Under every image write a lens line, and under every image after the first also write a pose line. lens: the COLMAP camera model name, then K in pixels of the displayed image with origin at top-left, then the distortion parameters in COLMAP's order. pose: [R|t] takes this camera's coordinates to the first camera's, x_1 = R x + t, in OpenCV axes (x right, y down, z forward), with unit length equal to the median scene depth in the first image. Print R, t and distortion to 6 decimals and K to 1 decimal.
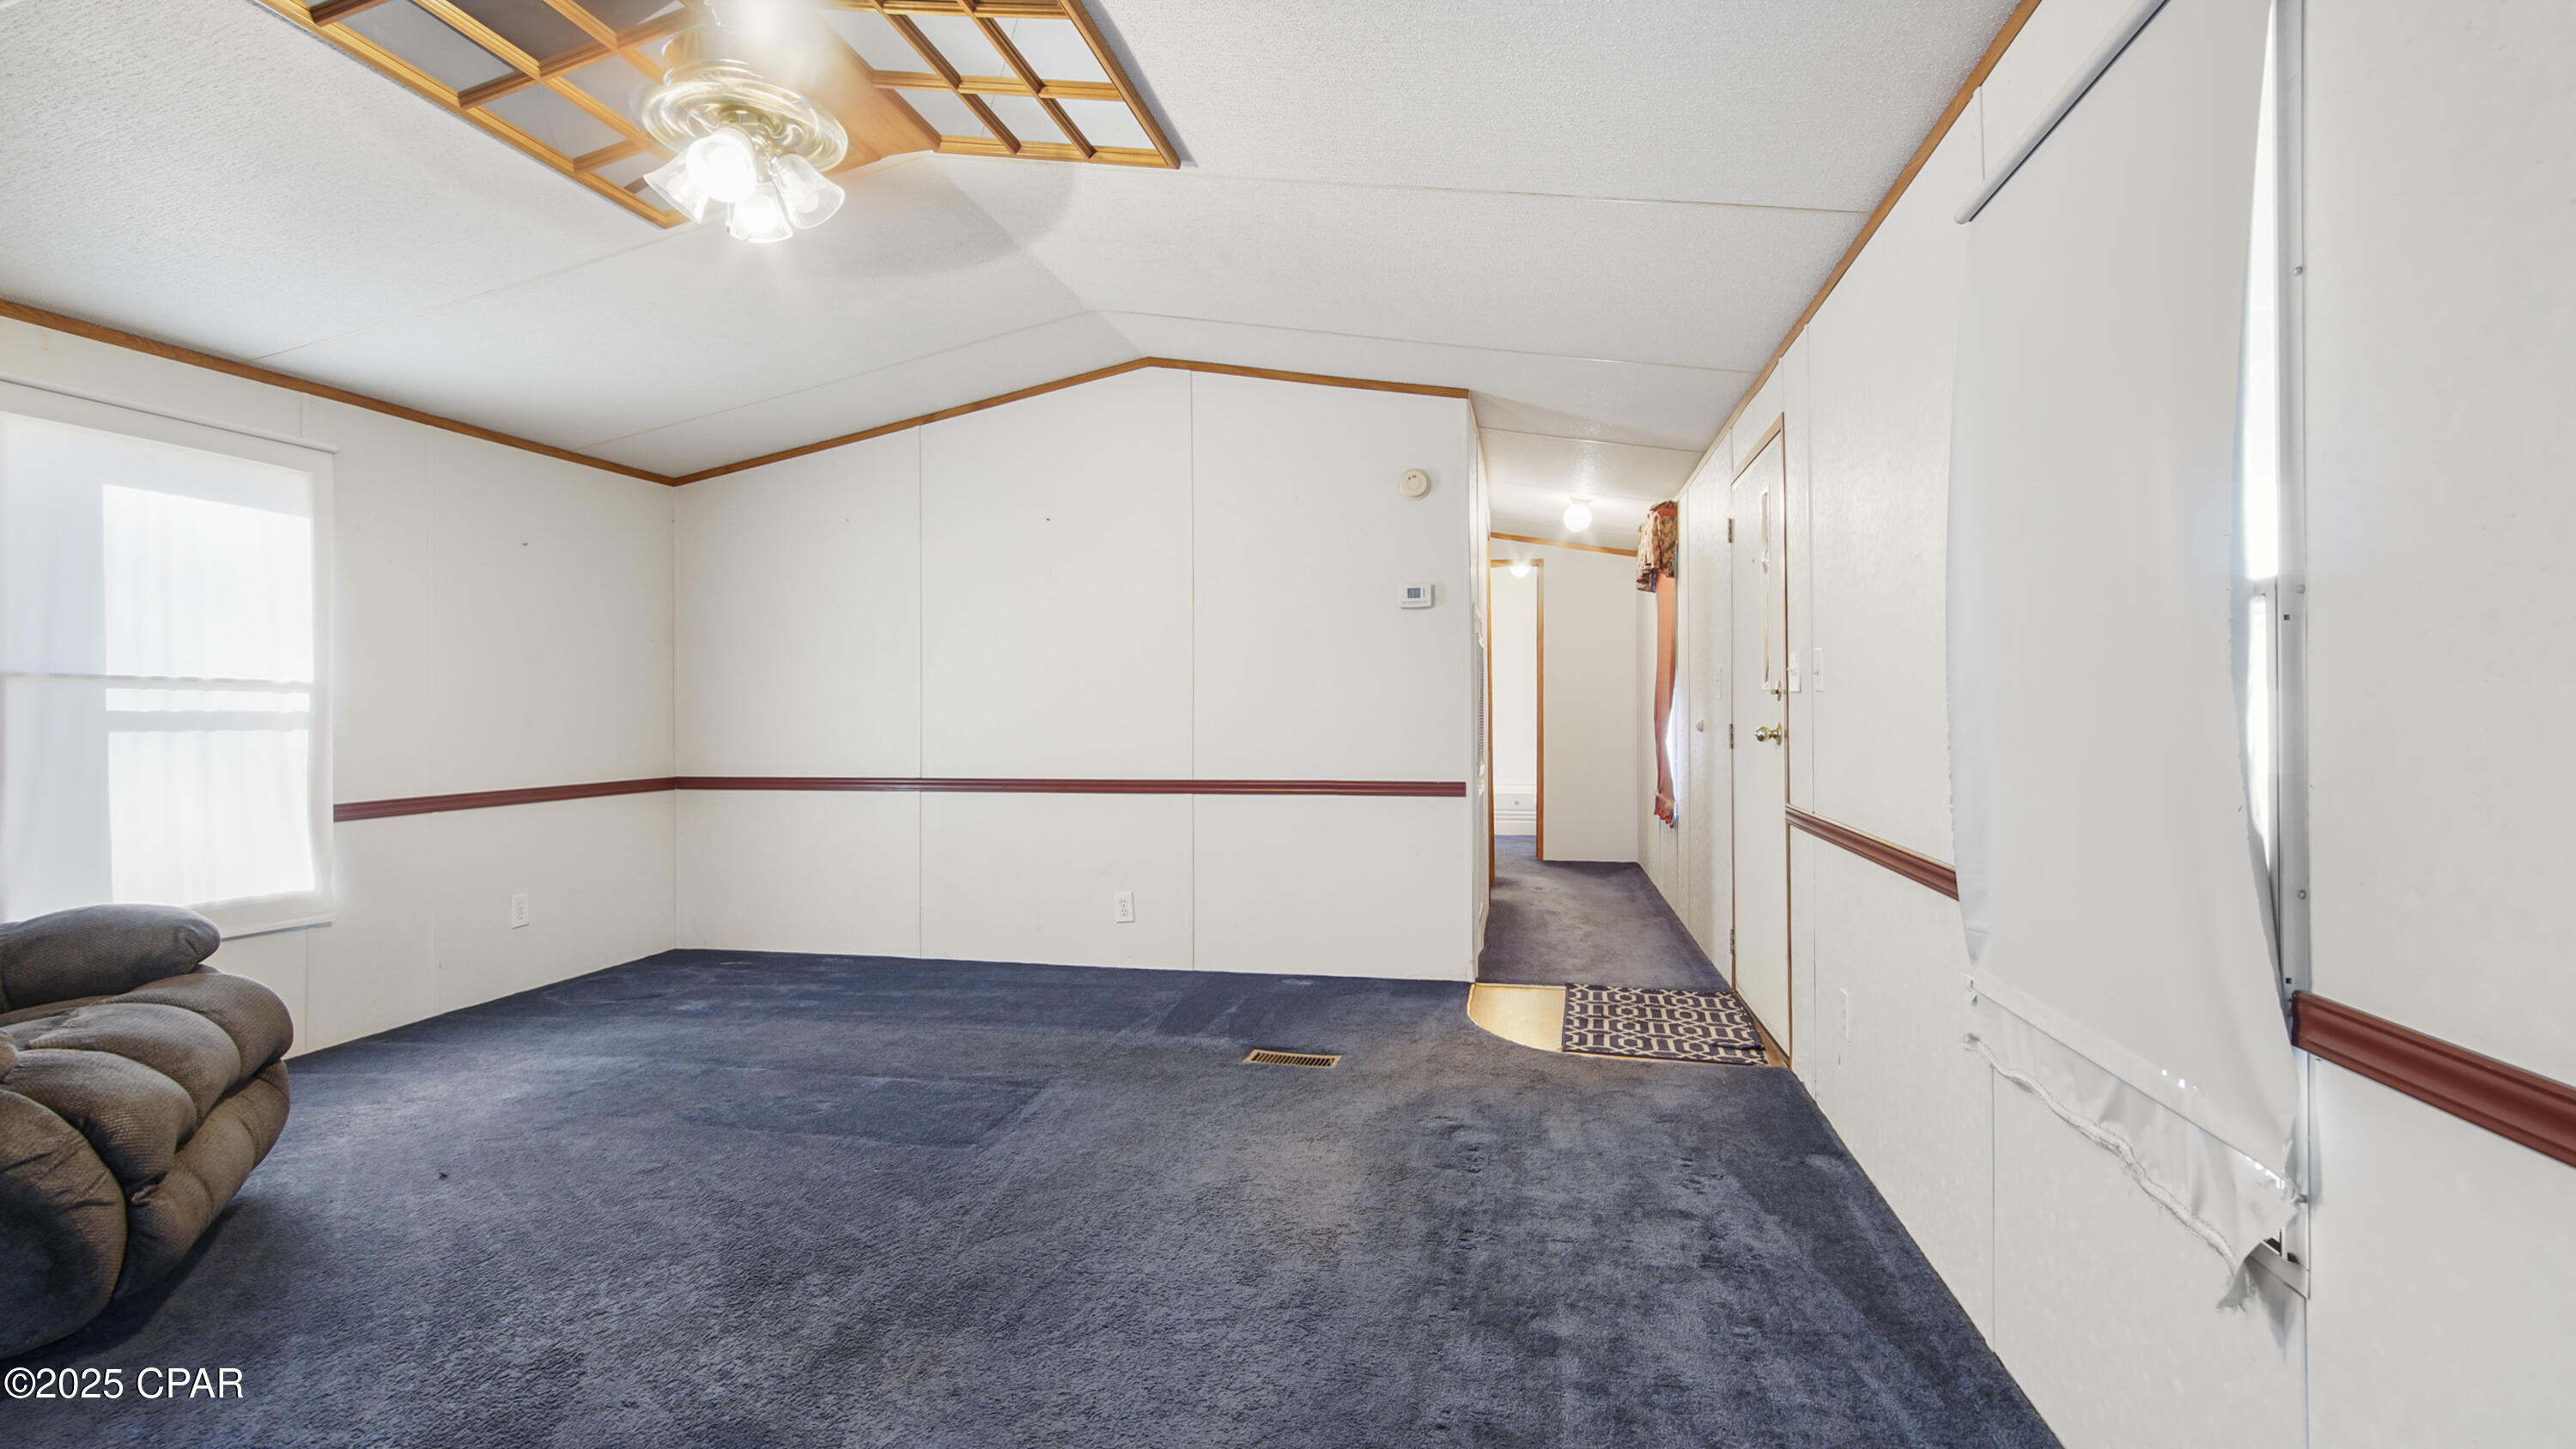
lens RADIAL K [[1154.8, 0, 1269.0], [0, 1154.8, 706.0], [0, 0, 1]] dist [-0.000910, 0.000159]
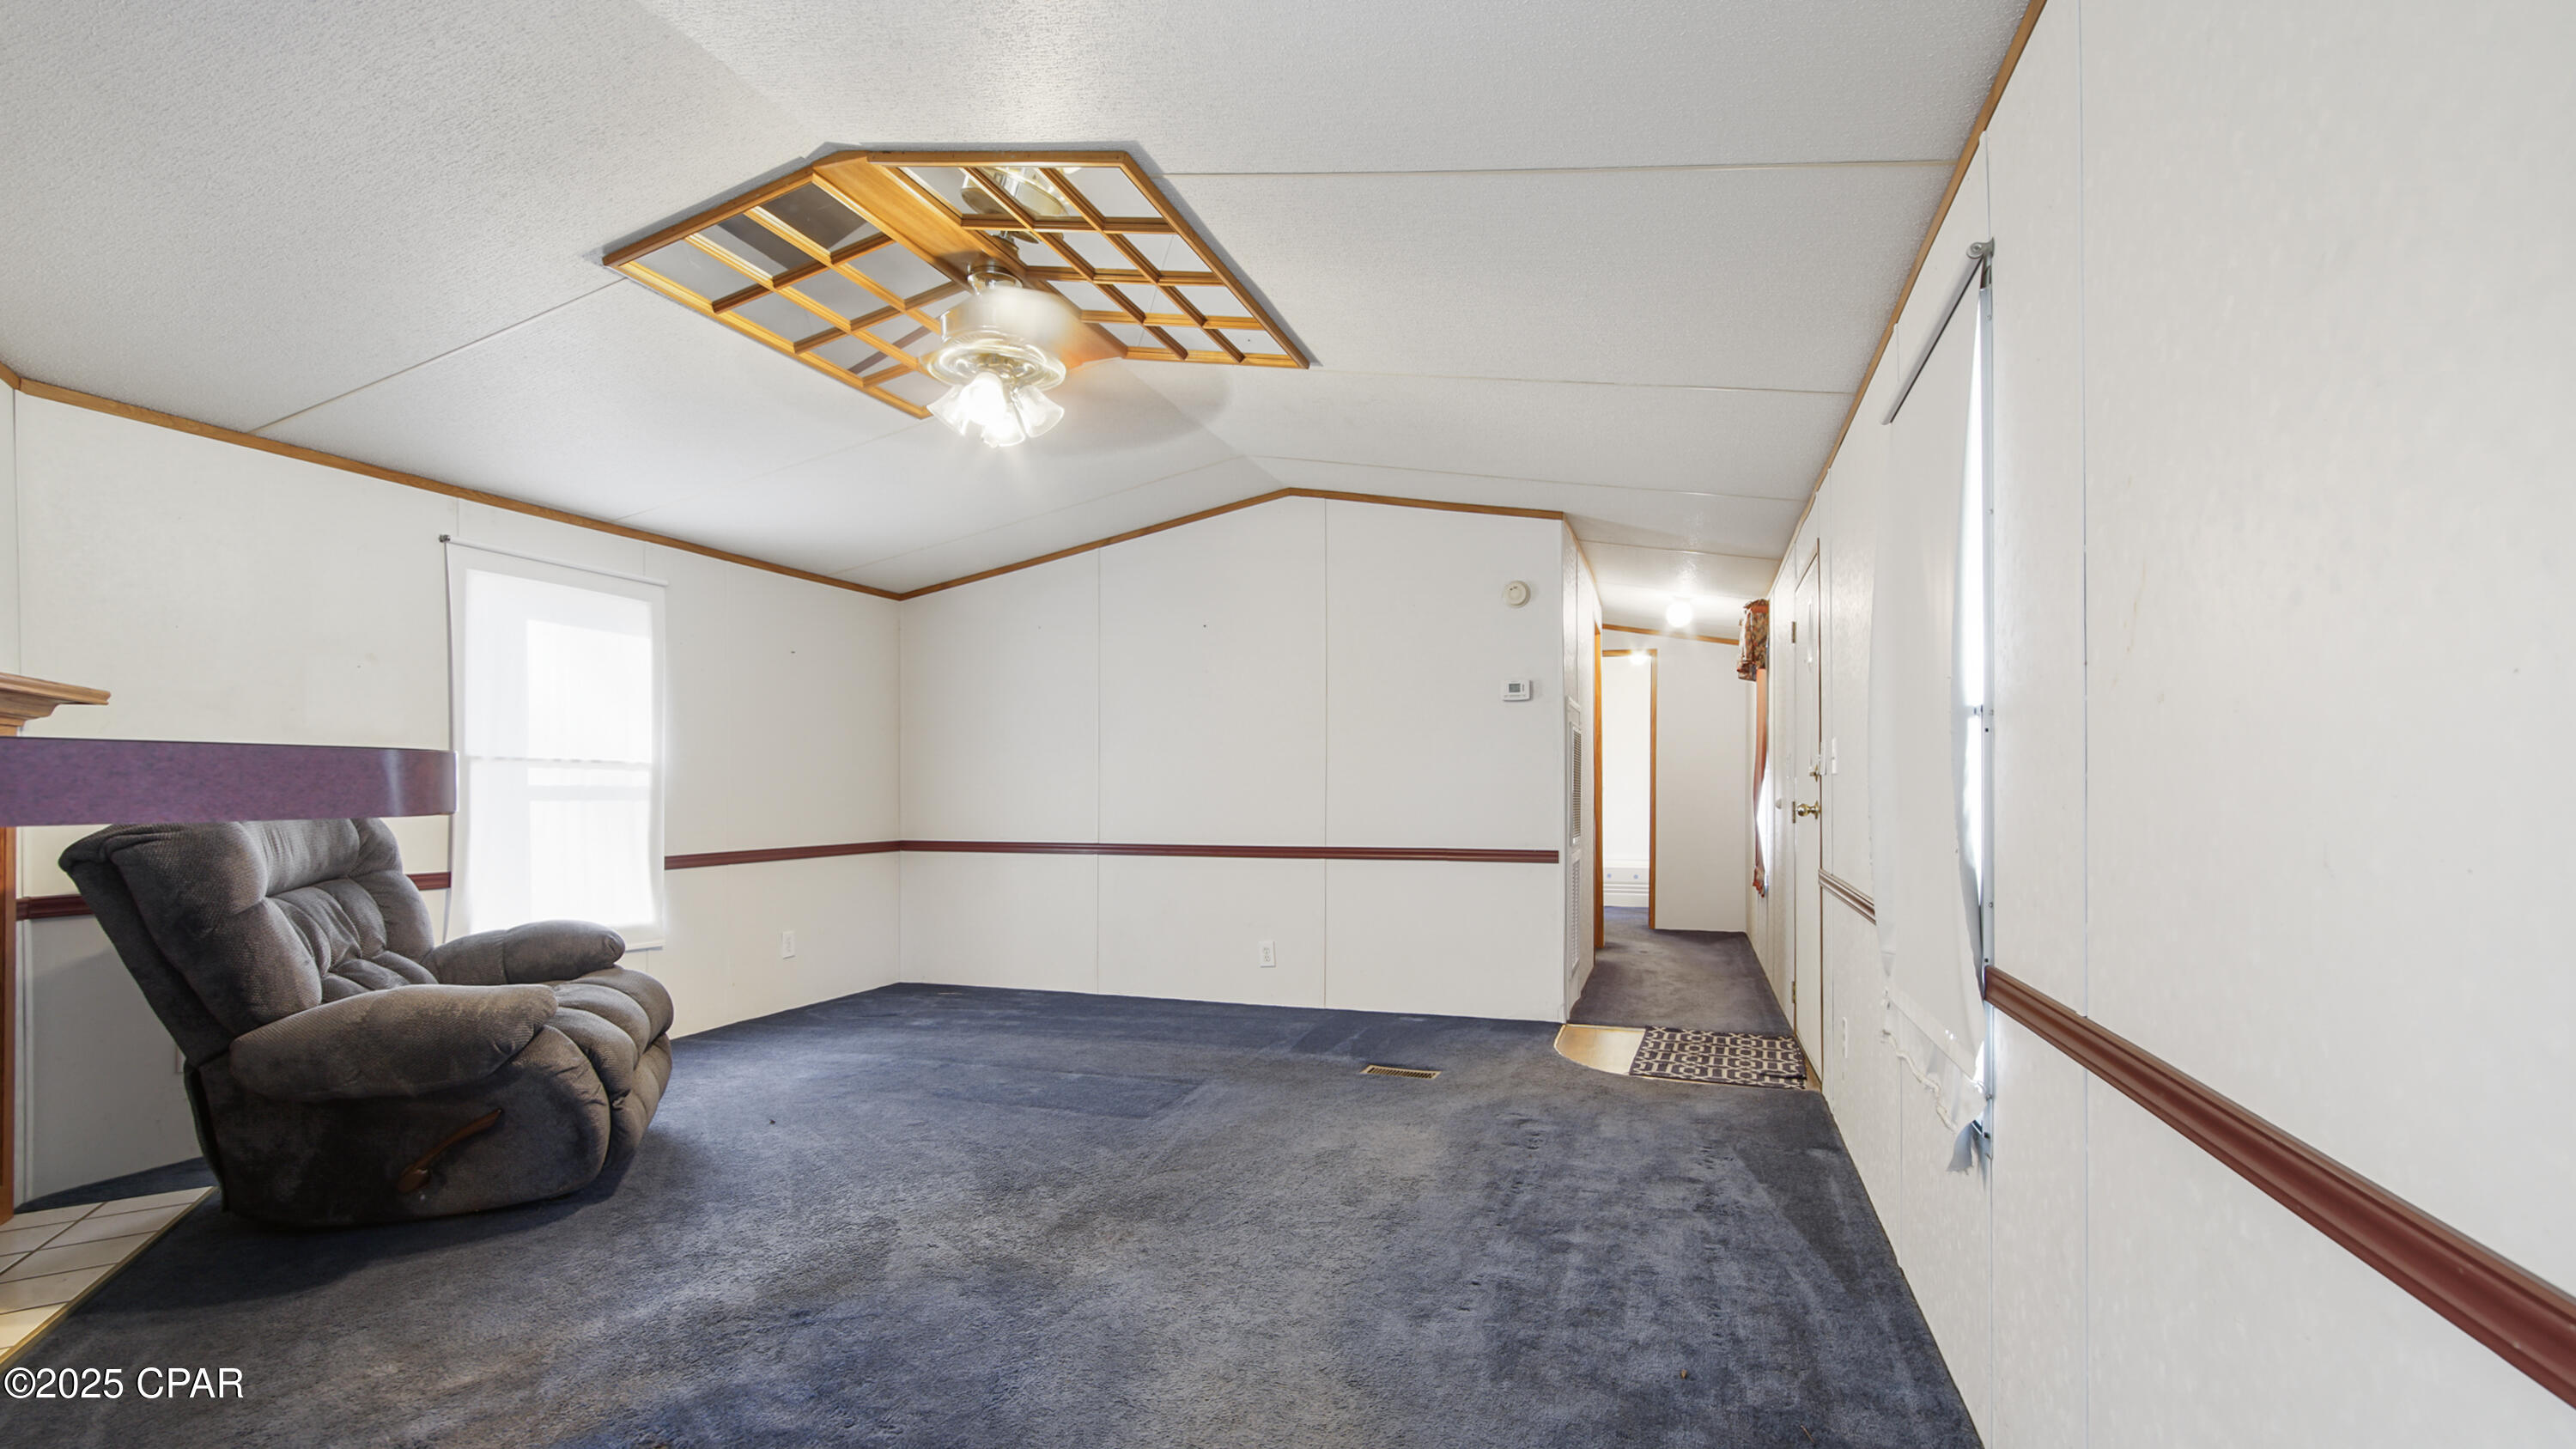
lens RADIAL K [[1141.9, 0, 1293.1], [0, 1141.9, 784.7], [0, 0, 1]] dist [0.000813, 0.000840]
pose [[0.994202, 0.004579, -0.107434, 0.036665], [-0.004570, 0.999990, 0.000328, 0.000678], [0.107434, 0.000165, 0.994212, -0.223347]]
